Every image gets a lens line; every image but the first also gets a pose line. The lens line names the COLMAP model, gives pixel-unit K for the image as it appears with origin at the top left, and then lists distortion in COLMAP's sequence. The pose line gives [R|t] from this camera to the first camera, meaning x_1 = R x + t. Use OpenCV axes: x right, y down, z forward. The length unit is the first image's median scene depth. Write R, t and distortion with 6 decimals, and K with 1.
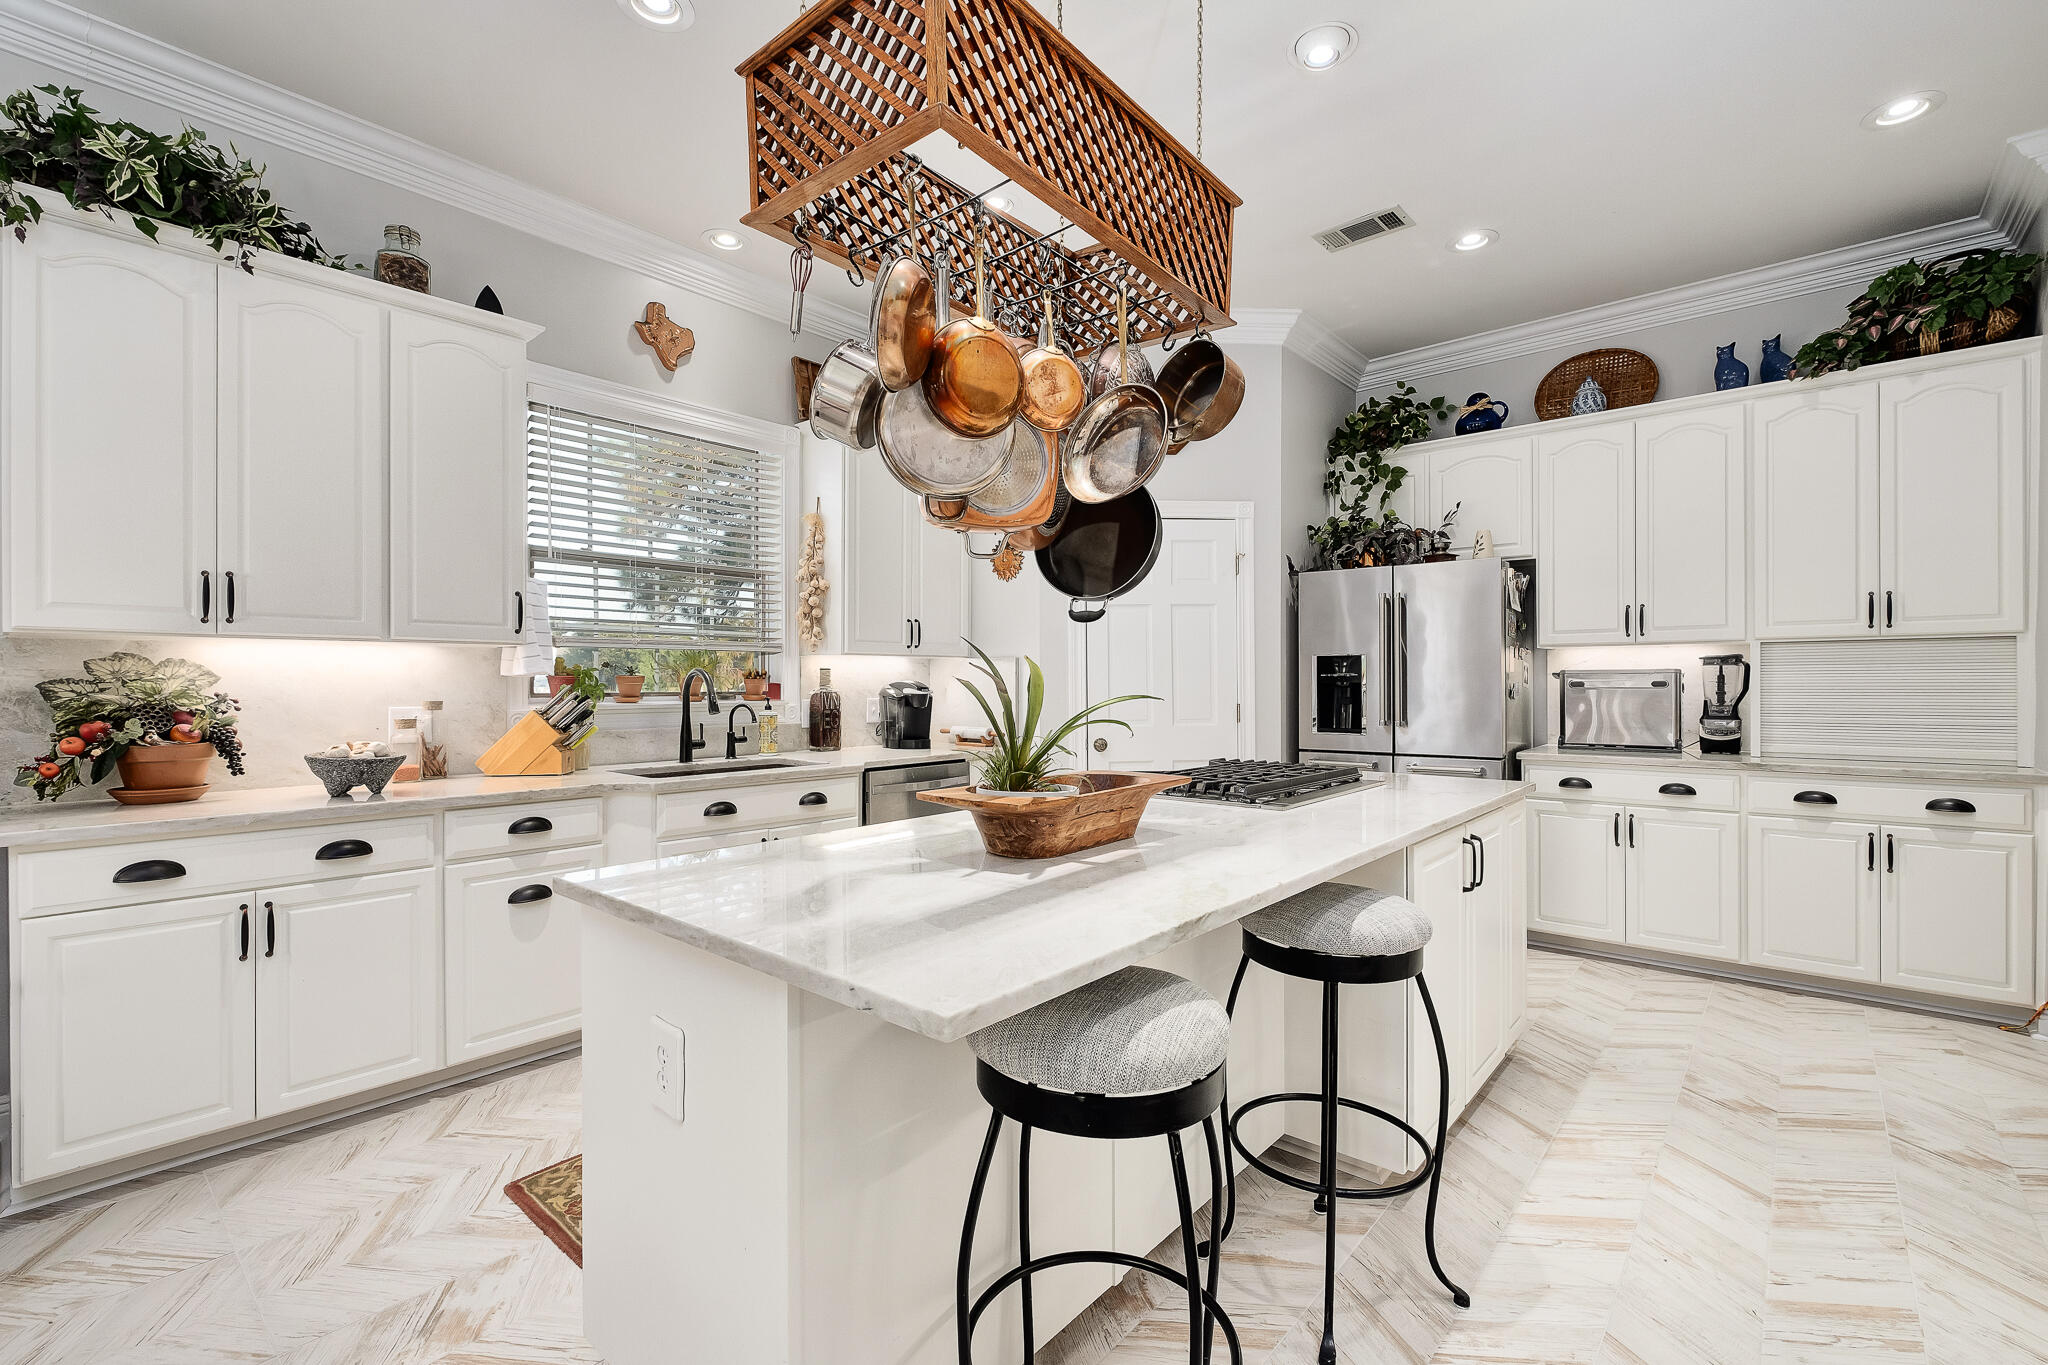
lens RADIAL K [[881.4, 0, 1032.4], [0, 881.4, 684.0], [0, 0, 1]] dist [-0.011087, -0.000323]
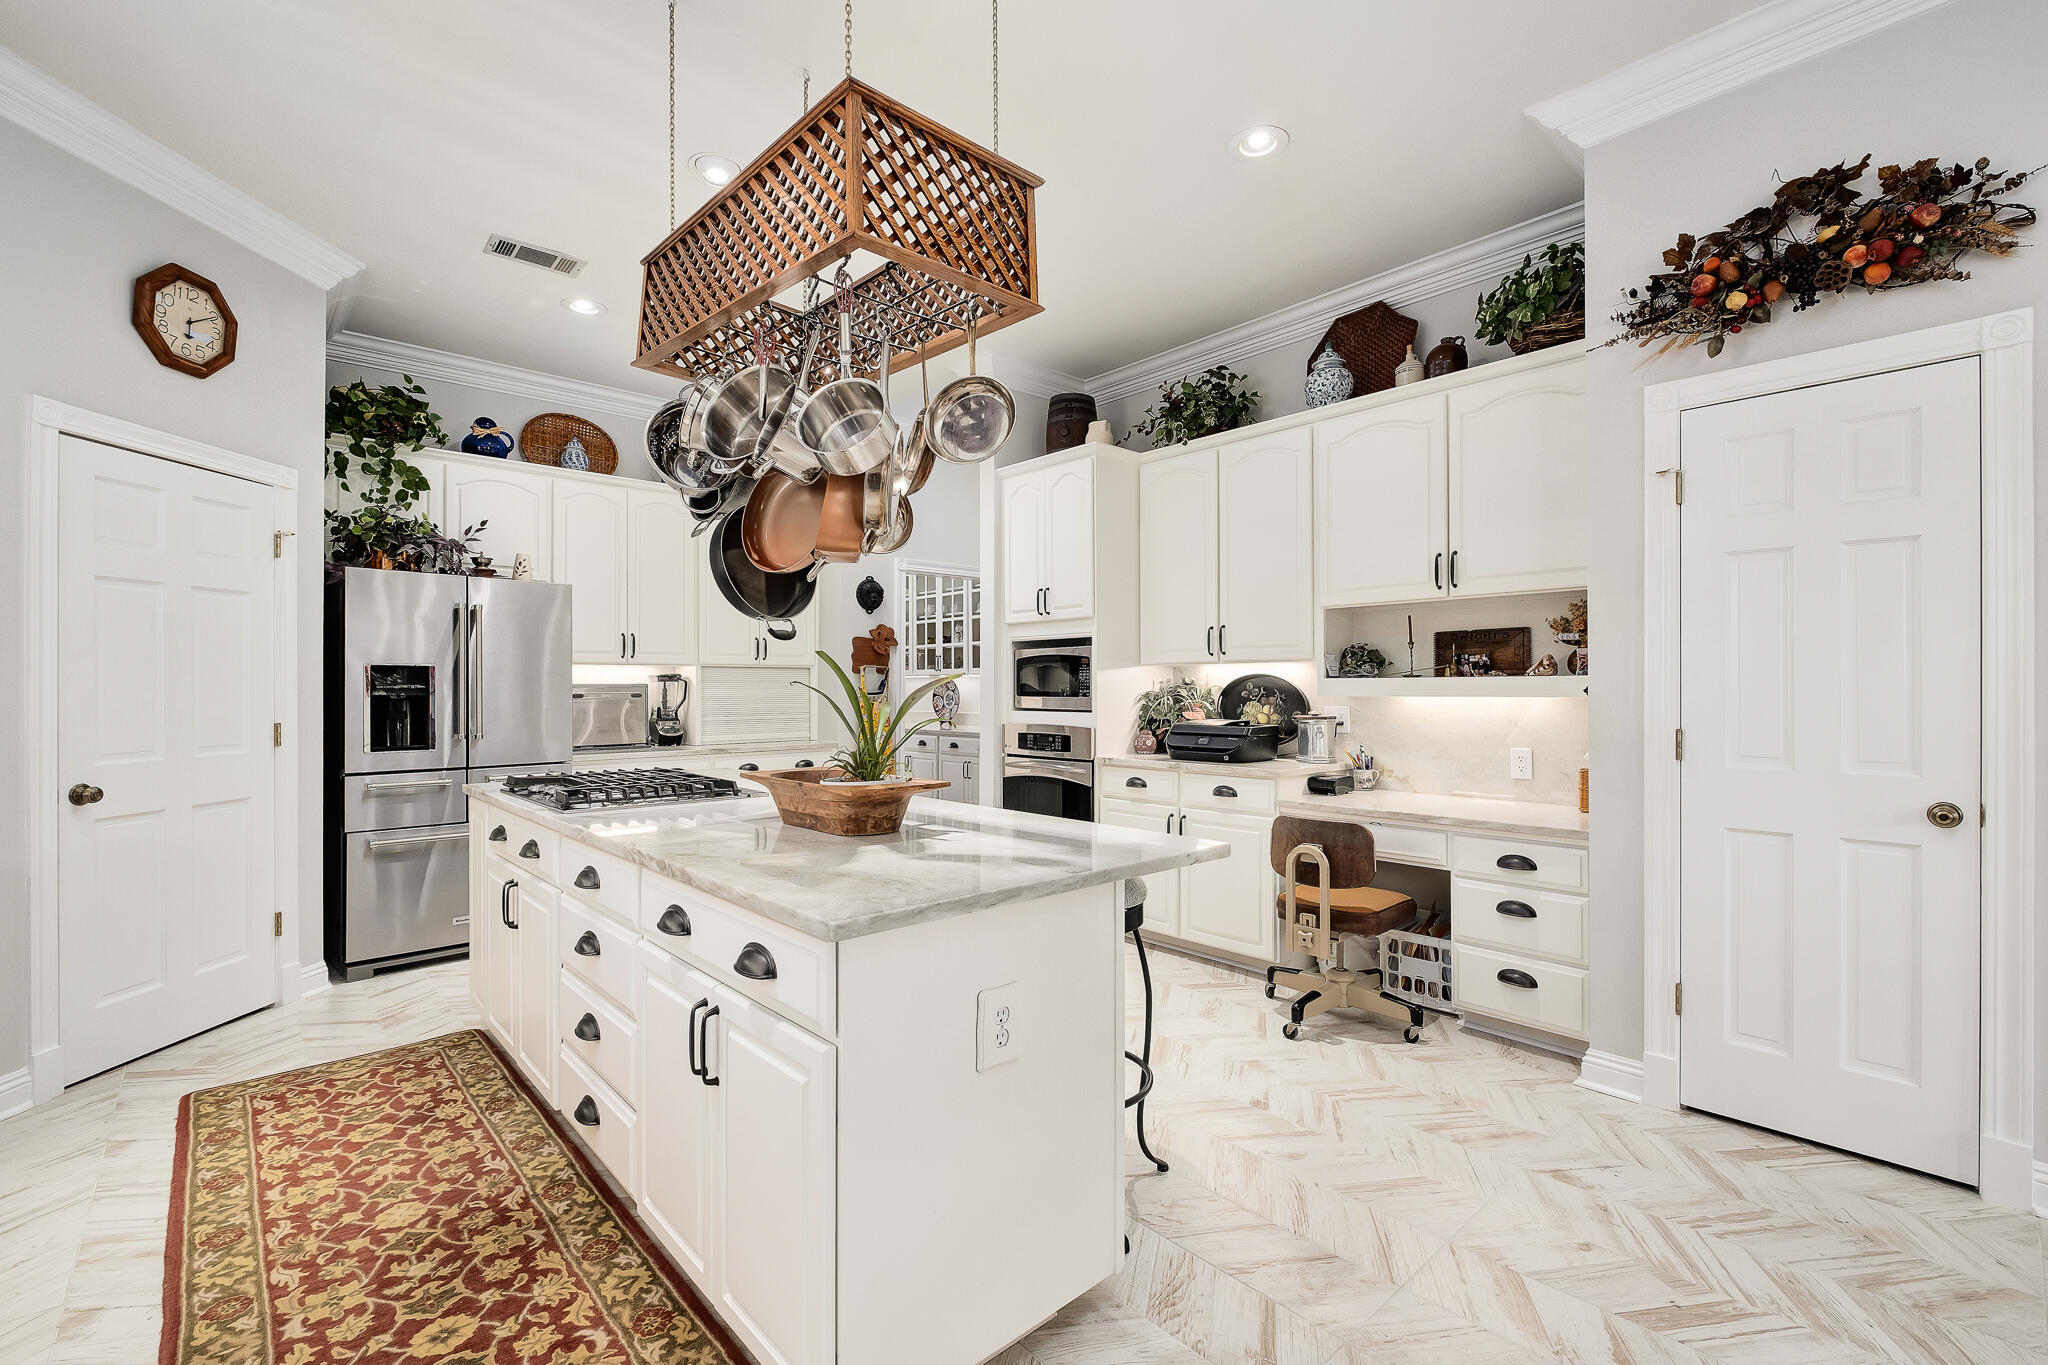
lens RADIAL K [[897.4, 0, 1017.6], [0, 897.4, 689.5], [0, 0, 1]] dist [-0.002086, -0.000458]
pose [[0.122000, 0.004471, 0.992520, -0.548881], [0.006619, 0.999964, -0.005318, 0.001778], [-0.992508, 0.007218, 0.121966, 0.286004]]
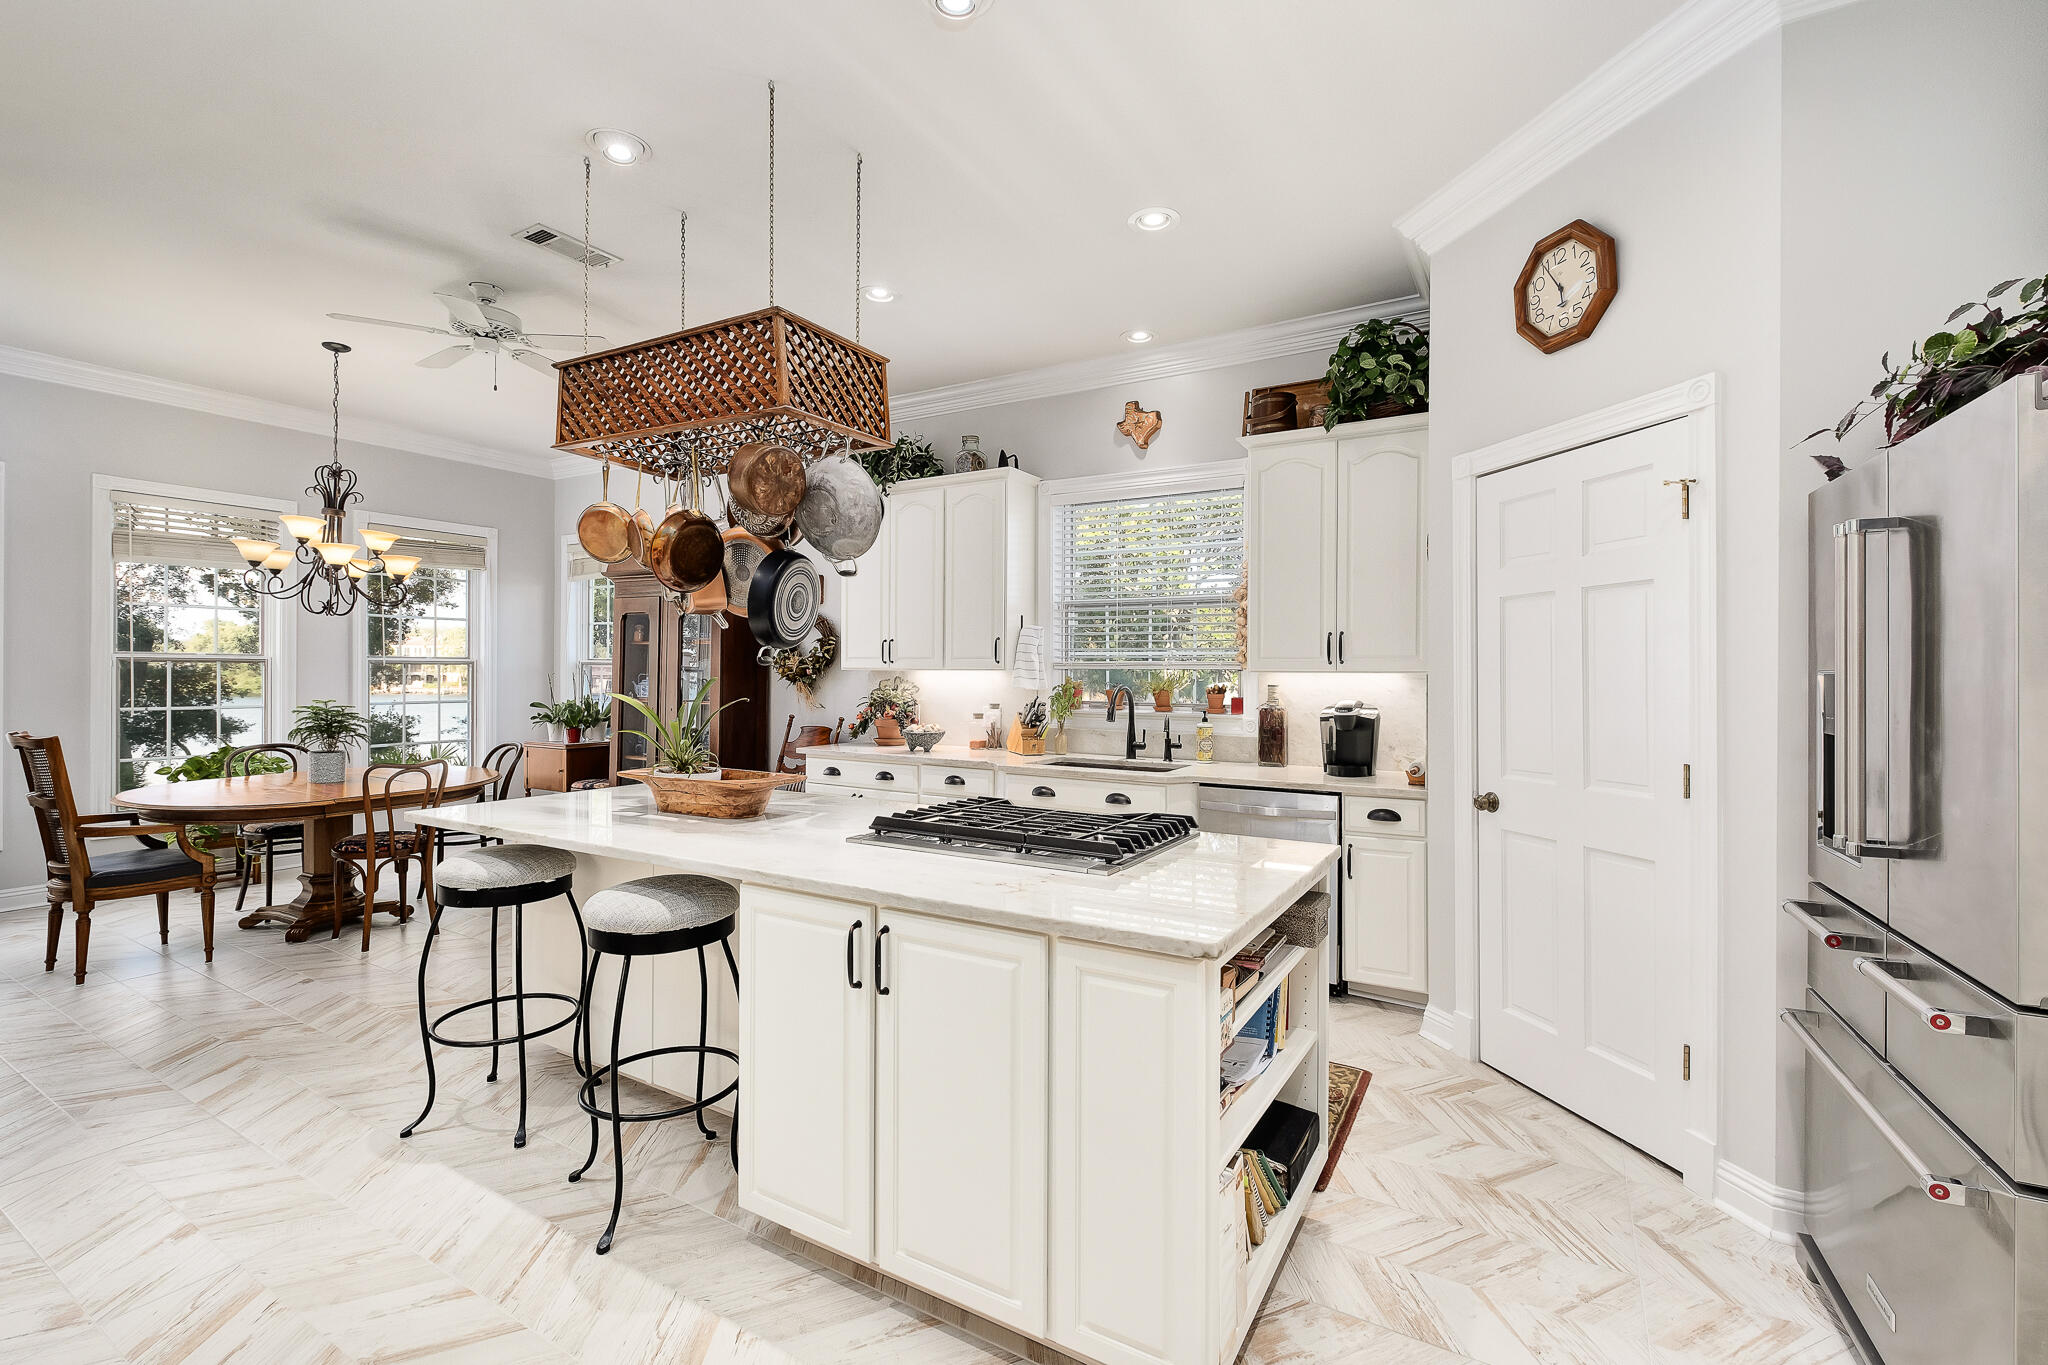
lens RADIAL K [[877.7, 0, 1032.7], [0, 877.7, 662.5], [0, 0, 1]] dist [-0.002133, -0.000335]
pose [[0.199492, -0.008860, -0.979859, 0.780293], [-0.012367, 0.999857, -0.011559, -0.031519], [0.979821, 0.014423, 0.199354, 0.583618]]
